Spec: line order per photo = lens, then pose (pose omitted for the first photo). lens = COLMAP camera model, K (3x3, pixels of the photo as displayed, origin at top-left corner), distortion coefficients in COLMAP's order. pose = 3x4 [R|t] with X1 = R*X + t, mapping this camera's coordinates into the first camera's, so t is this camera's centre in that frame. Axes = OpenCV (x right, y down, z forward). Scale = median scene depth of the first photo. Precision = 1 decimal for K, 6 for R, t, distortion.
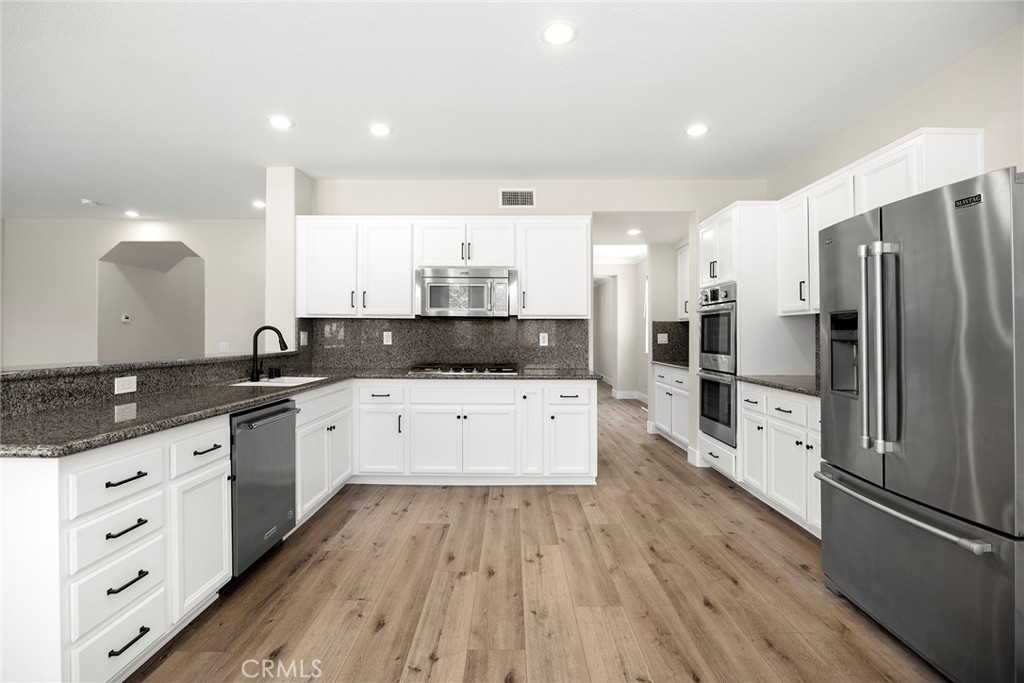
lens RADIAL K [[463.8, 0, 508.1], [0, 463.8, 334.6], [0, 0, 1]] dist [-0.016873, 0.000279]
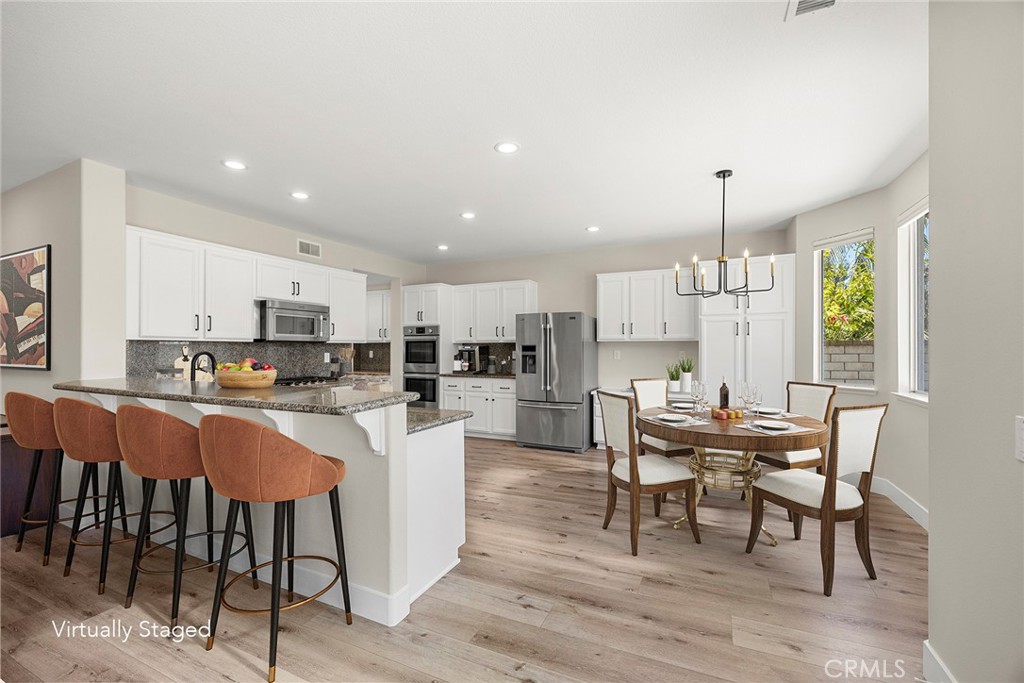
lens RADIAL K [[430.8, 0, 510.8], [0, 430.8, 346.6], [0, 0, 1]] dist [-0.003422, -0.000153]
pose [[0.422236, -0.003114, 0.906481, -1.070129], [0.002540, 0.999994, 0.002252, -0.029091], [-0.906482, 0.001351, 0.422241, -0.024588]]
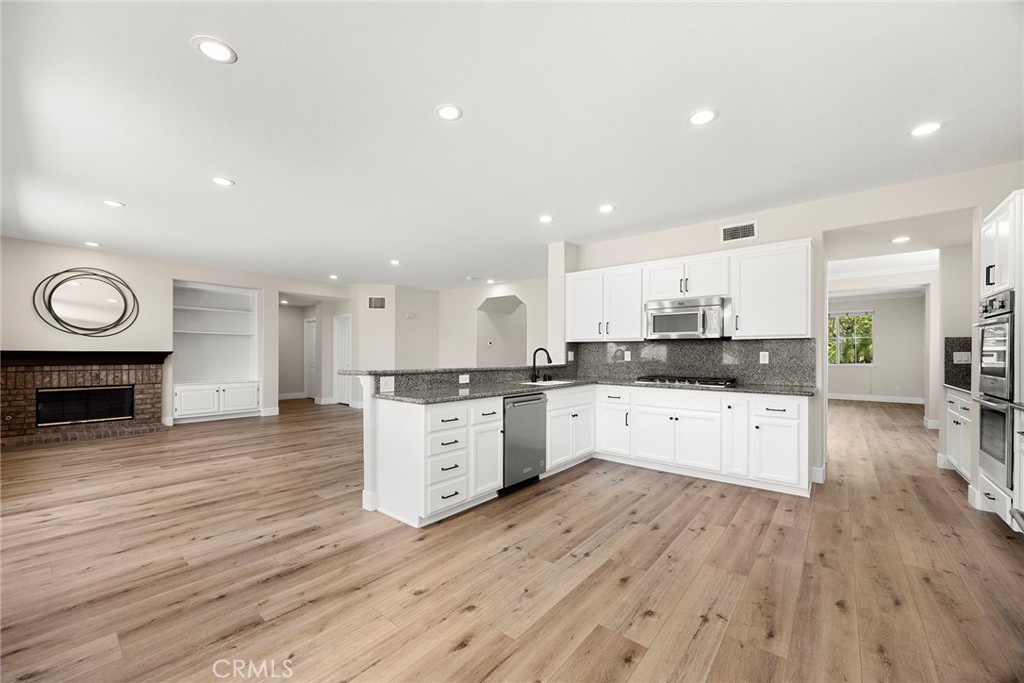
lens RADIAL K [[394.8, 0, 513.4], [0, 394.8, 355.1], [0, 0, 1]] dist [-0.004325, 0.000554]
pose [[0.776452, 0.002100, -0.630173, 0.260238], [0.000491, 0.999992, 0.003938, 0.000632], [0.630176, -0.003366, 0.776445, -0.118064]]
